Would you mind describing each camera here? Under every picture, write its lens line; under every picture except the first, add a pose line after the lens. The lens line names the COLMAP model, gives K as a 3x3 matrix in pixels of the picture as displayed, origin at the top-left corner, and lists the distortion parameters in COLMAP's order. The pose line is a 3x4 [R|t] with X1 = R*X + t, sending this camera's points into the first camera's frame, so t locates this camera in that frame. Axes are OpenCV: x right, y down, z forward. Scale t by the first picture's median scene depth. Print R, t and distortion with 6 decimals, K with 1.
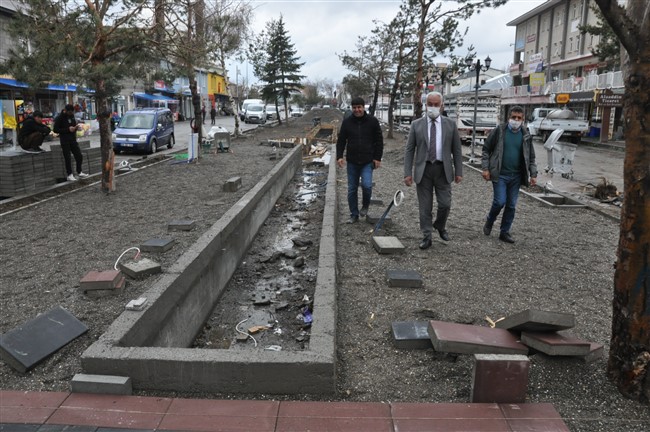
lens RADIAL K [[509.8, 0, 324.9], [0, 509.8, 214.9], [0, 0, 1]] dist [-0.045038, -0.000140]
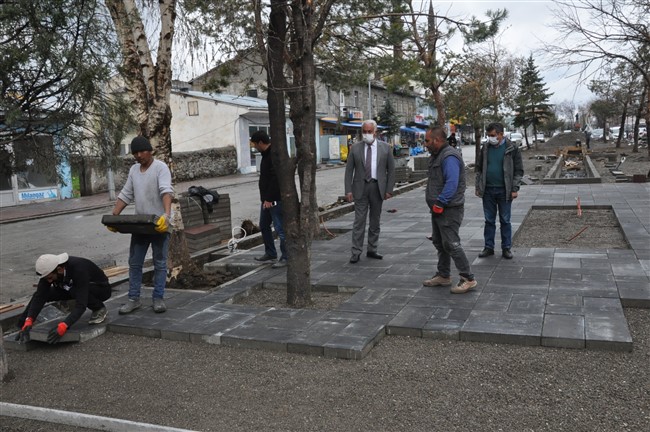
lens RADIAL K [[597.9, 0, 327.0], [0, 597.9, 215.3], [0, 0, 1]] dist [-0.011915, 0.000000]
pose [[0.931022, 0.001156, -0.364960, -0.024115], [-0.030757, 0.996686, -0.075305, 0.082306], [0.363664, 0.081335, 0.927973, -0.374534]]
